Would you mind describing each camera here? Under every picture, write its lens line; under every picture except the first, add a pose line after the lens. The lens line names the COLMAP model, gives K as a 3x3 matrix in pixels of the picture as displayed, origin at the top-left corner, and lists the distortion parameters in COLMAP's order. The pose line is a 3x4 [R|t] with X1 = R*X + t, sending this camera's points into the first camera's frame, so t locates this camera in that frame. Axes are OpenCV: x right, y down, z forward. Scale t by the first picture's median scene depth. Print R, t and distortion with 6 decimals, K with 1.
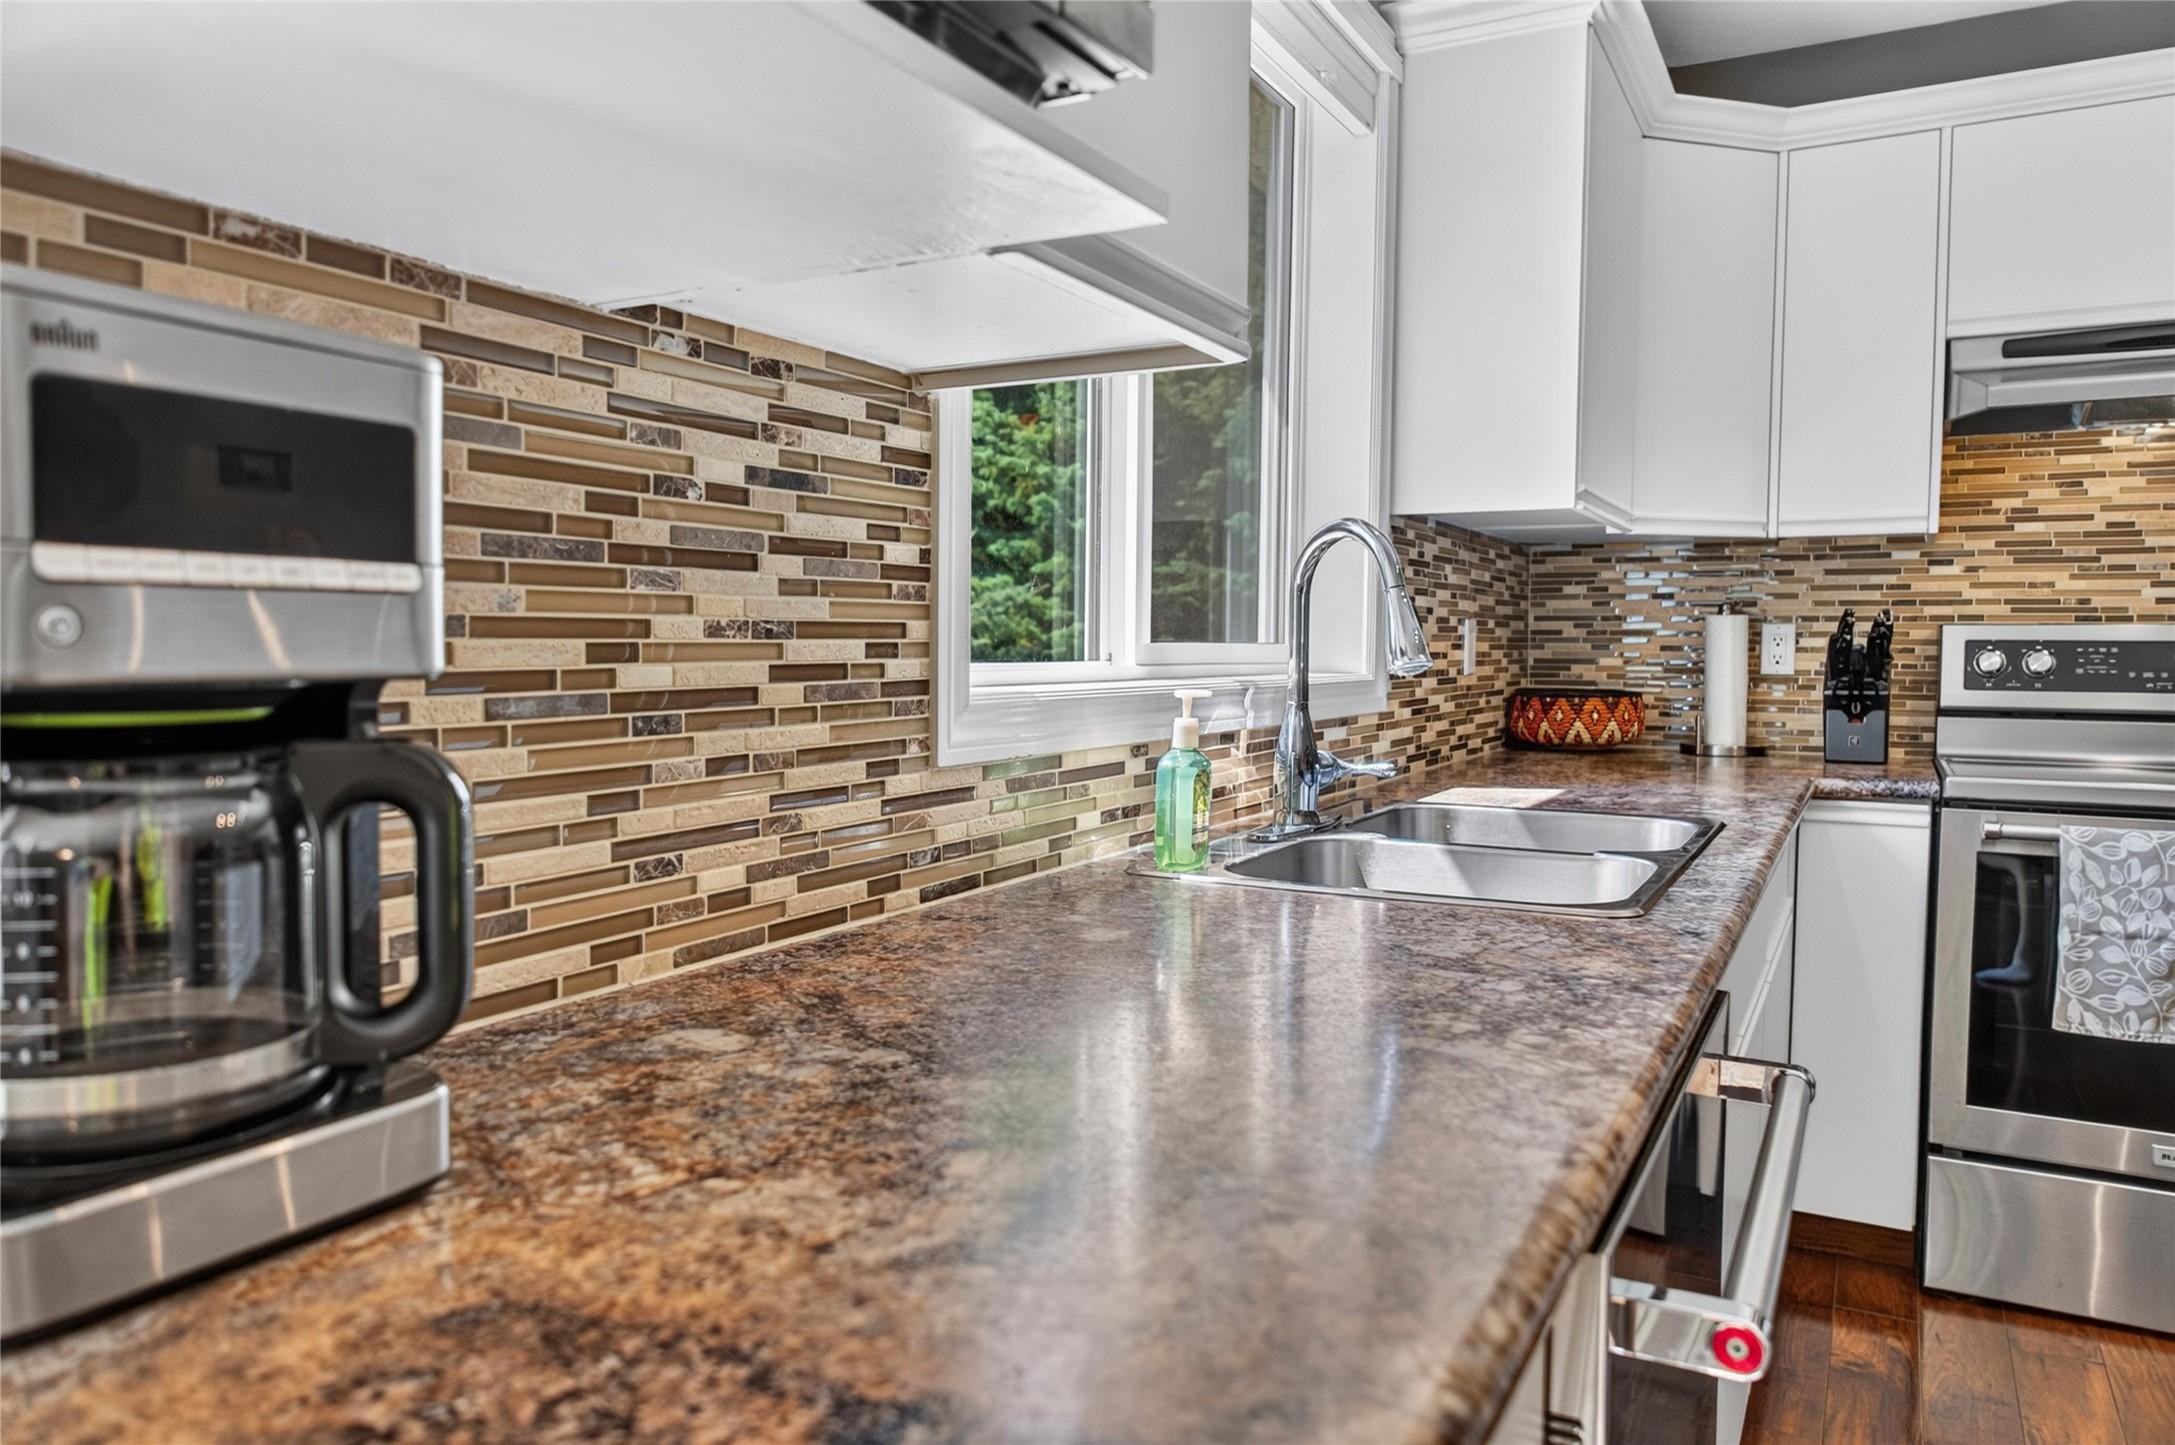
lens RADIAL K [[1460.2, 0, 1088.6], [0, 1460.2, 712.7], [0, 0, 1]] dist [-0.006643, 0.005564]
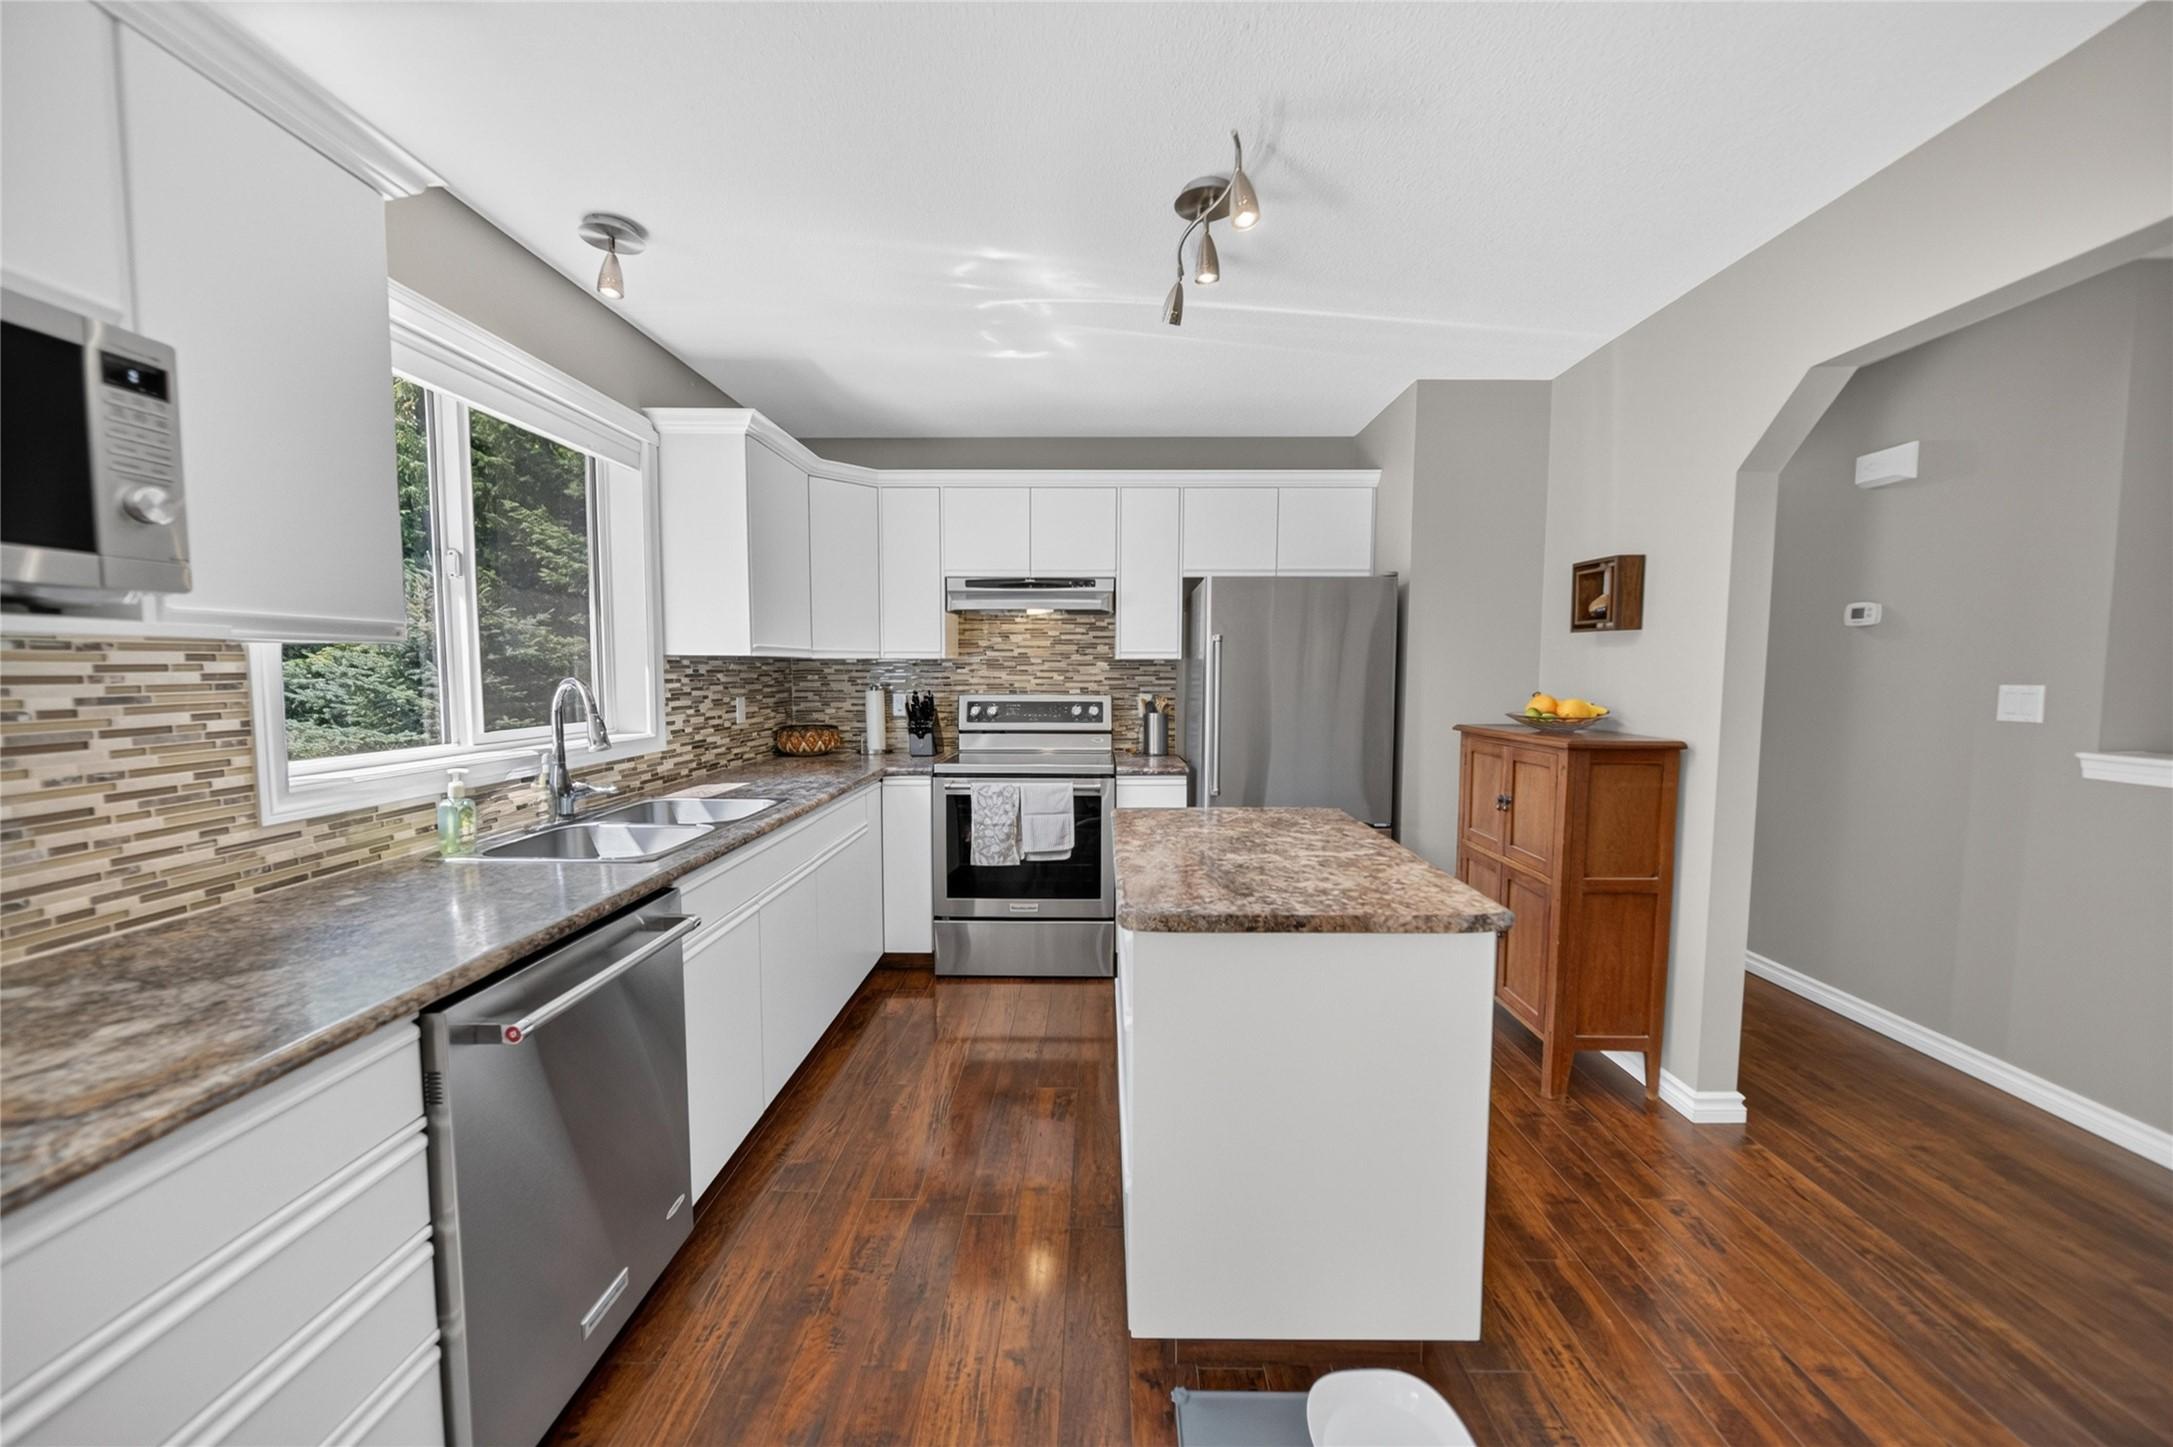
lens RADIAL K [[778.0, 0, 1089.5], [0, 778.0, 725.4], [0, 0, 1]] dist [0.001117, -0.001926]
pose [[0.883598, -0.039122, 0.466609, 0.243344], [0.026228, 0.999074, 0.034100, -0.064683], [-0.467511, -0.017892, 0.883806, -0.286870]]
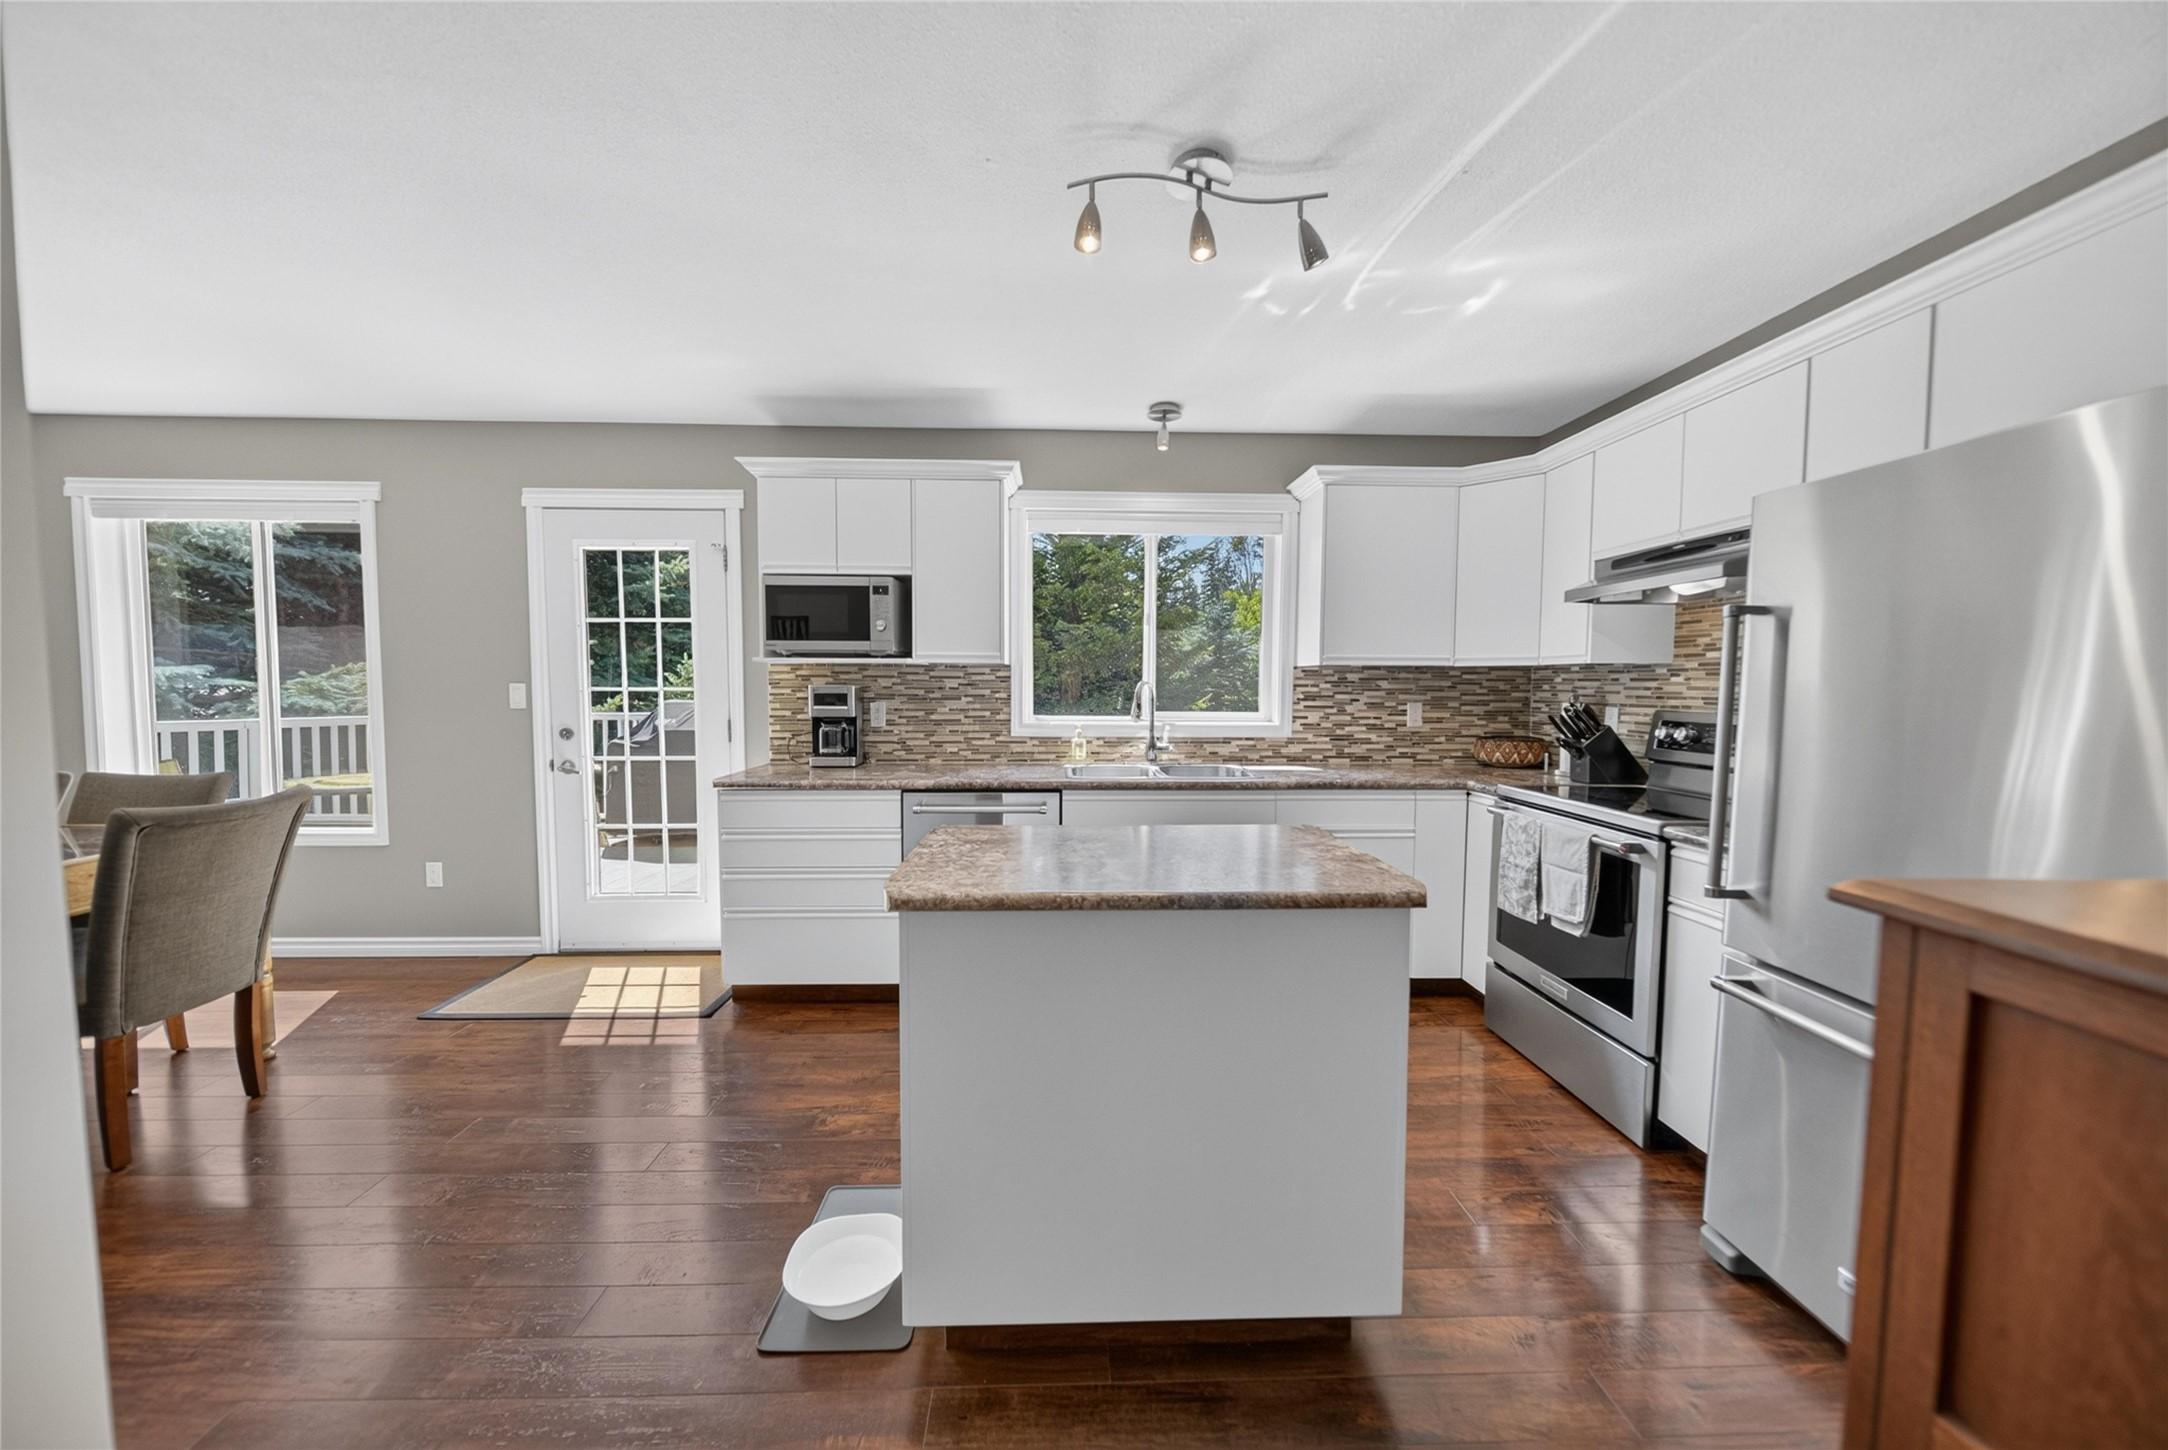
lens RADIAL K [[754.5, 0, 1076.0], [0, 754.5, 723.5], [0, 0, 1]] dist [-0.001639, -0.000259]
pose [[0.507085, 0.042736, -0.860836, 1.362313], [-0.044193, 0.998745, 0.023550, -0.047569], [0.860762, 0.026101, 0.508338, -0.092506]]
